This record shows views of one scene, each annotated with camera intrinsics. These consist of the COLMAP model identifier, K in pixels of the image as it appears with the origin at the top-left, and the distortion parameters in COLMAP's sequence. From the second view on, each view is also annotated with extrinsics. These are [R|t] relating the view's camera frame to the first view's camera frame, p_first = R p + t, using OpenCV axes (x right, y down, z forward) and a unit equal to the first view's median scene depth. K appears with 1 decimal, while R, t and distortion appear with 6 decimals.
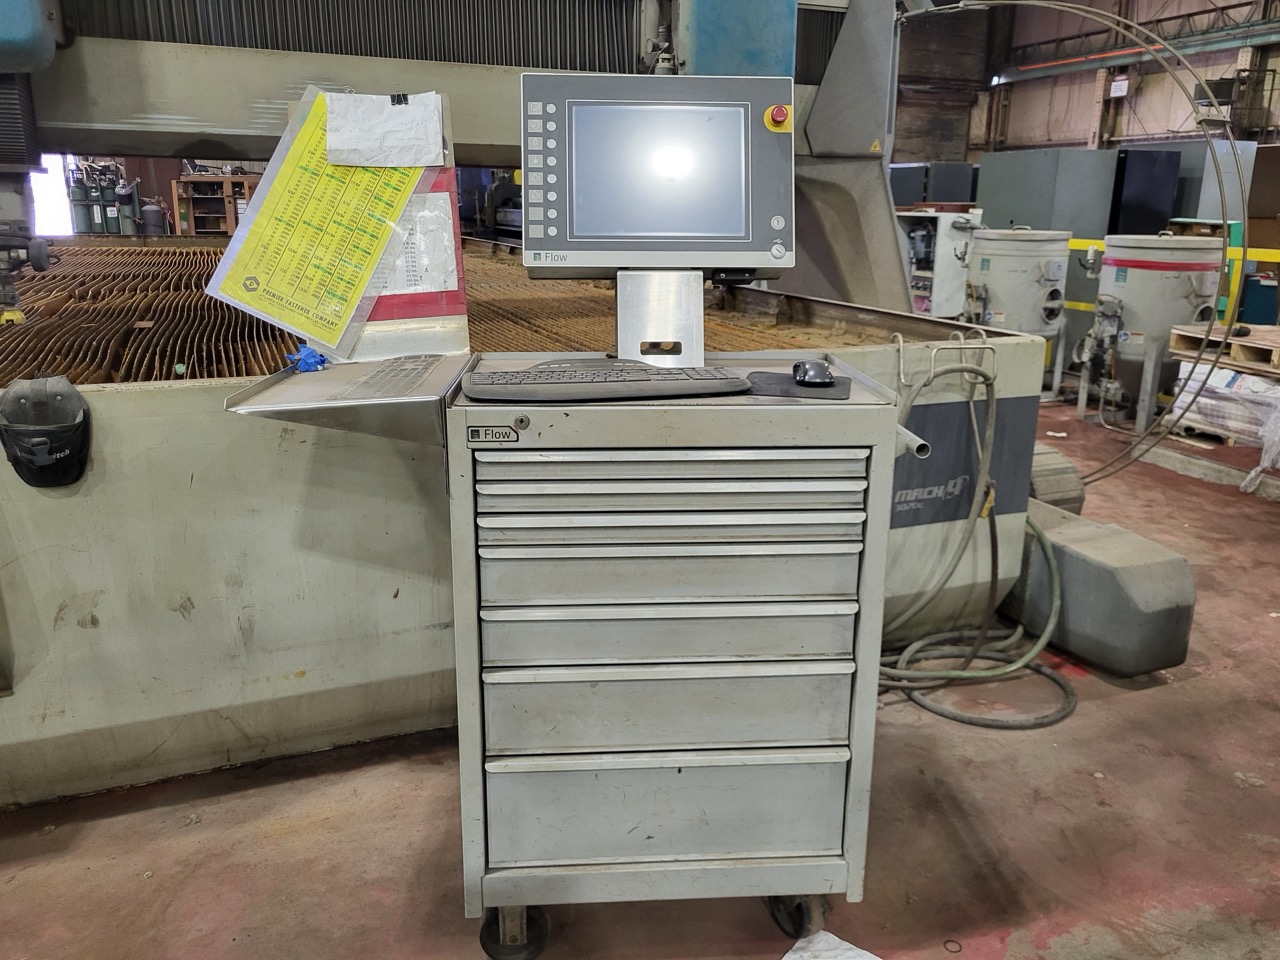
lens RADIAL K [[985.5, 0, 651.6], [0, 985.5, 460.7], [0, 0, 1]] dist [0.034821, -0.014156]
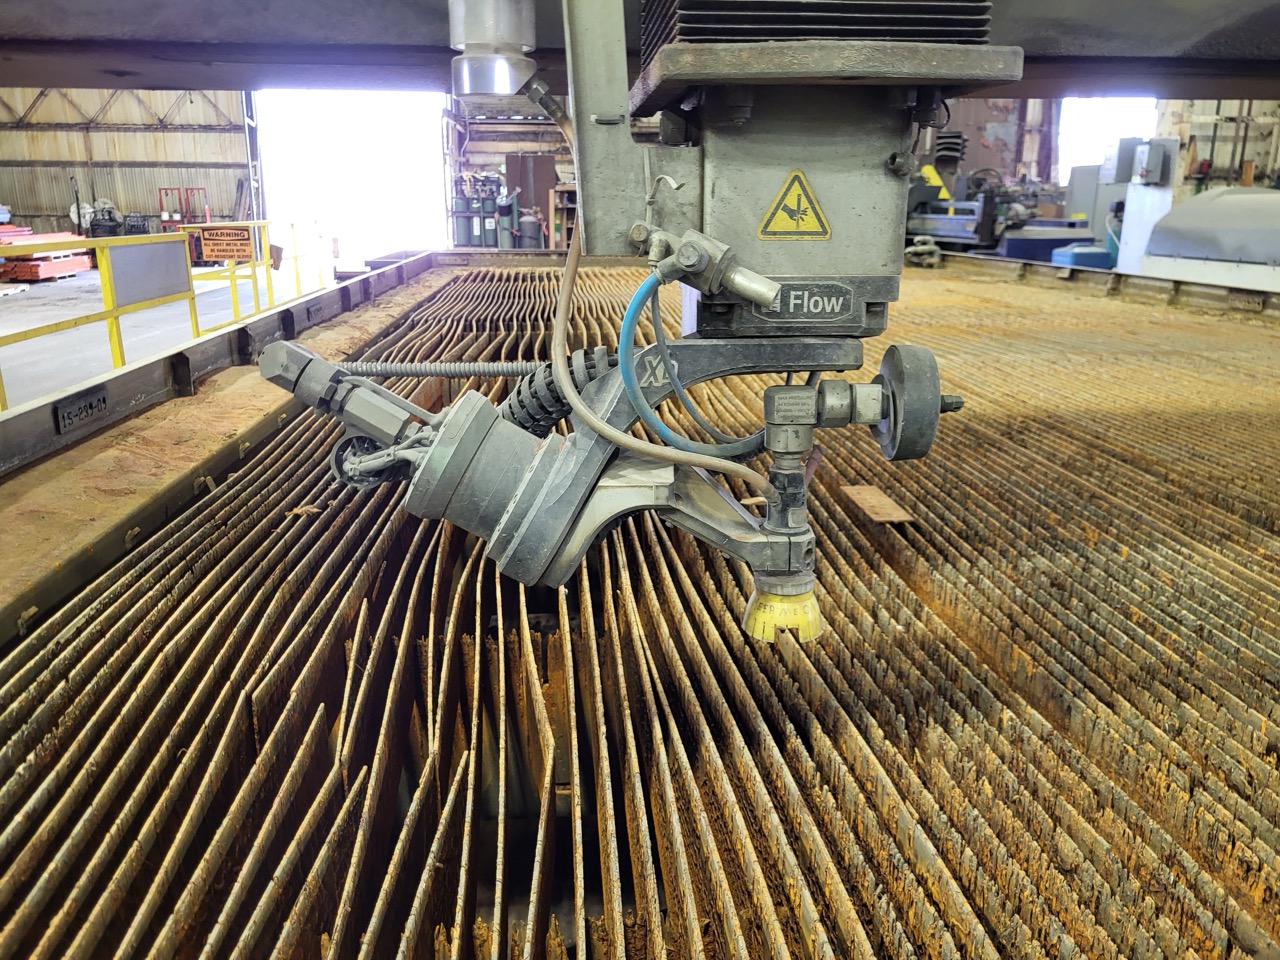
lens RADIAL K [[985.5, 0, 651.6], [0, 985.5, 460.7], [0, 0, 1]] dist [0.034821, -0.014156]
pose [[0.957021, 0.063257, -0.283035, -0.672935], [-0.065144, 0.997872, 0.002749, -0.207445], [0.282607, 0.015807, 0.959106, 0.803497]]
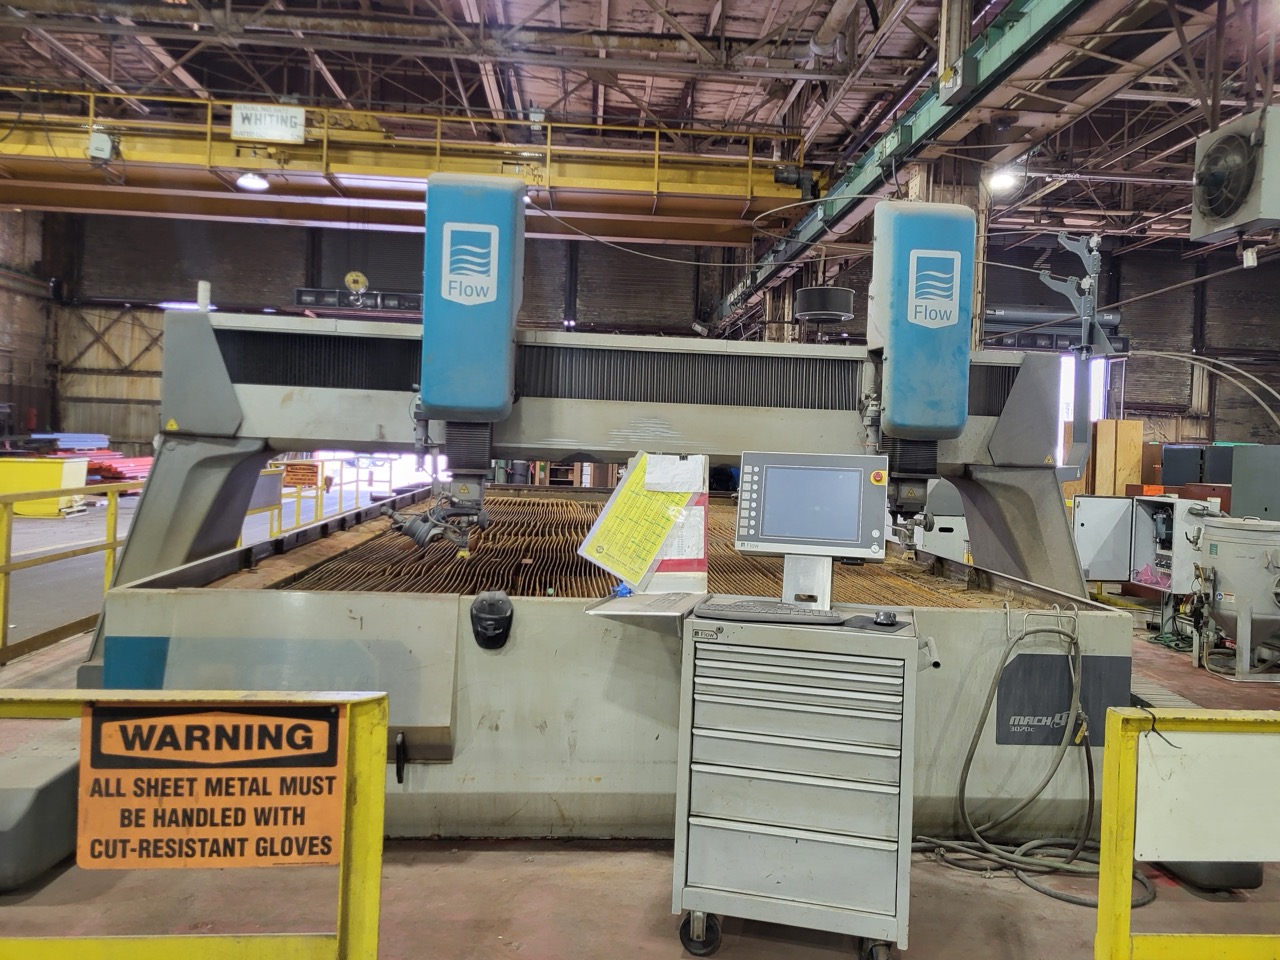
lens RADIAL K [[974.9, 0, 656.4], [0, 974.9, 451.1], [0, 0, 1]] dist [0.046448, -0.009710]
pose [[0.953059, 0.027050, -0.301575, 0.192171], [-0.102884, 0.965671, -0.238524, 0.055842], [0.284770, 0.258354, 0.923125, -0.551647]]
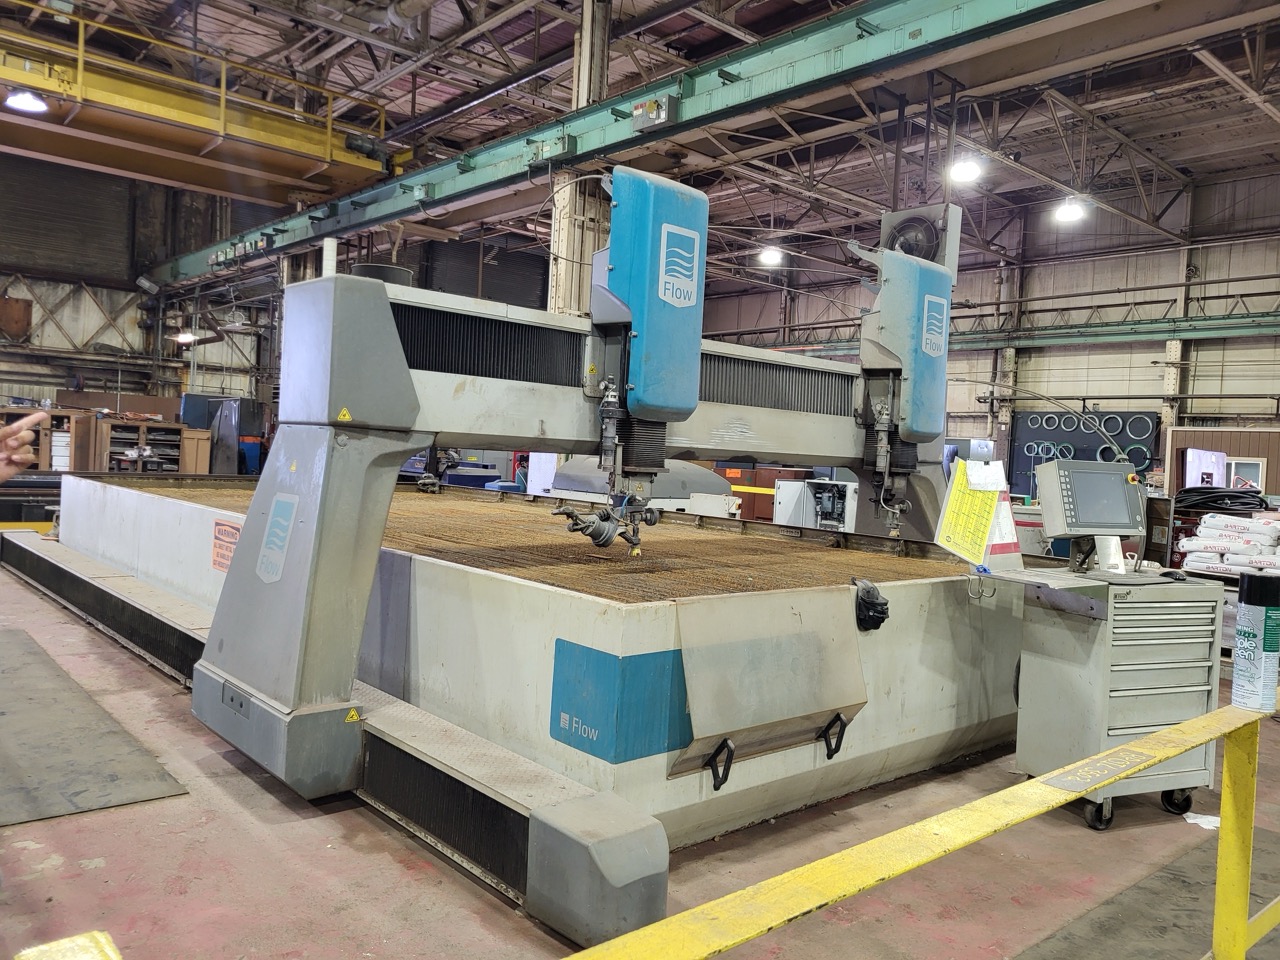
lens RADIAL K [[985.5, 0, 651.6], [0, 985.5, 460.7], [0, 0, 1]] dist [0.034821, -0.014156]
pose [[0.938240, 0.036861, 0.344016, -1.346699], [0.044673, 0.973079, -0.226100, 0.098282], [-0.343089, 0.227504, 0.911335, -0.661380]]
